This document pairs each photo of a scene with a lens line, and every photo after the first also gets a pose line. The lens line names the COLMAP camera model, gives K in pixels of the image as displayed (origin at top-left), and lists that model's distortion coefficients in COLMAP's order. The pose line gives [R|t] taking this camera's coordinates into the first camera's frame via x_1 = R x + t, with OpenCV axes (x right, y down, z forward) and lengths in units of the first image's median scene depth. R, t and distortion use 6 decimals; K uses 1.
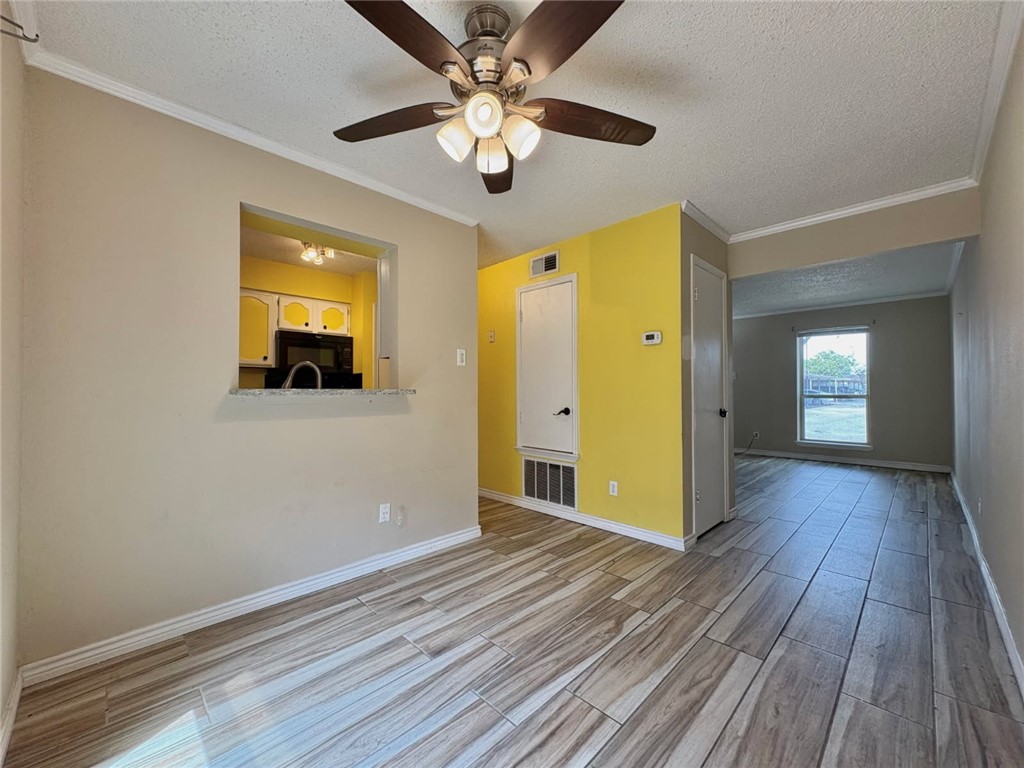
lens RADIAL K [[408.2, 0, 511.8], [0, 408.2, 383.5], [0, 0, 1]] dist [-0.000638, 0.000588]
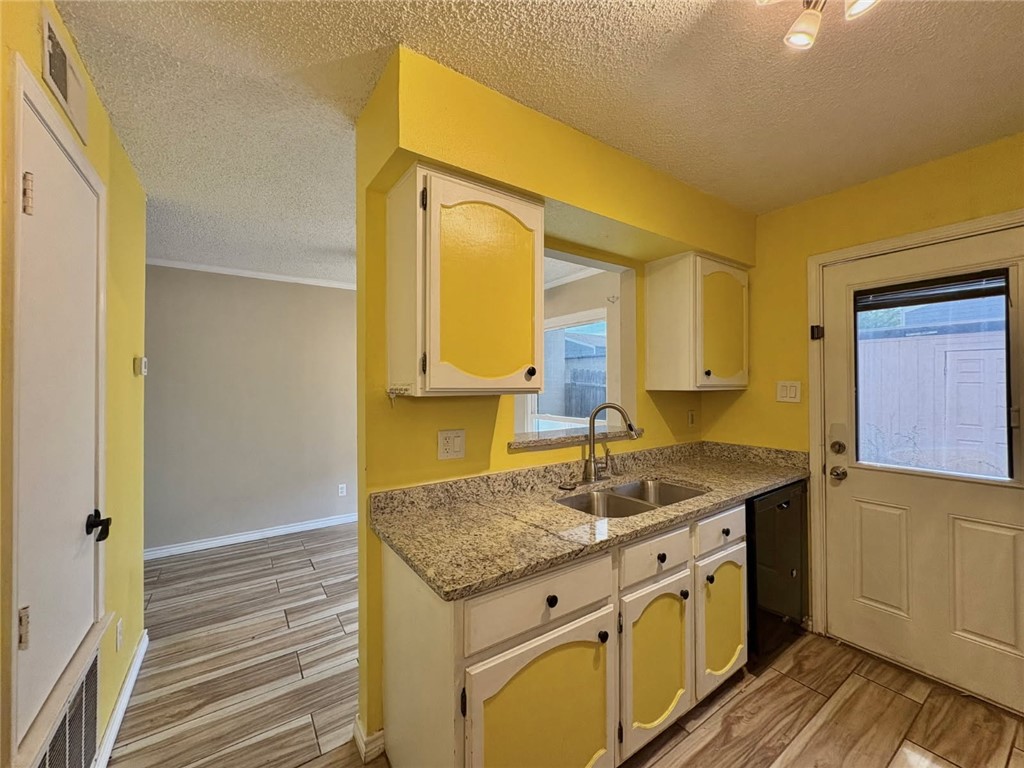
lens RADIAL K [[408.2, 0, 513.8], [0, 408.2, 385.8], [0, 0, 1]] dist [-0.000638, 0.000588]
pose [[-0.984487, 0.005621, 0.175370, -0.533240], [0.003264, 0.999900, -0.013727, -0.092226], [-0.175430, -0.012942, -0.984407, 2.138009]]
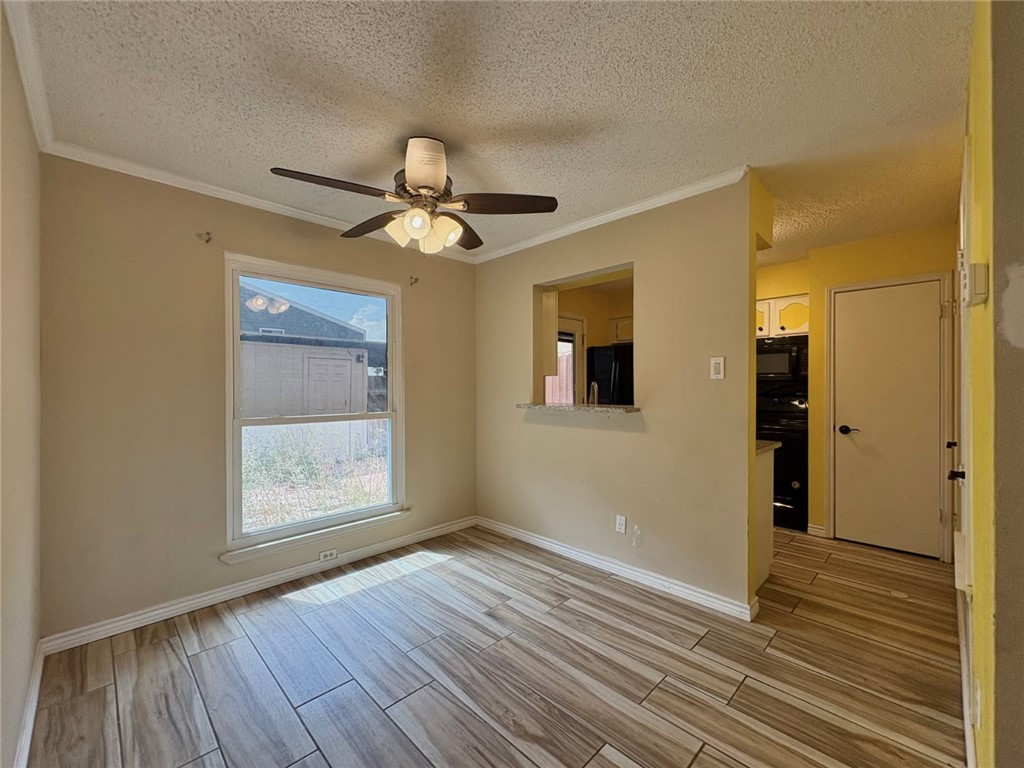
lens RADIAL K [[421.2, 0, 513.6], [0, 421.2, 387.6], [0, 0, 1]] dist [0.000370, 0.000198]
pose [[0.001373, 0.003653, -0.999992, 0.925994], [0.019802, 0.999797, 0.003680, -0.052822], [0.999803, -0.019807, 0.001301, 0.871659]]
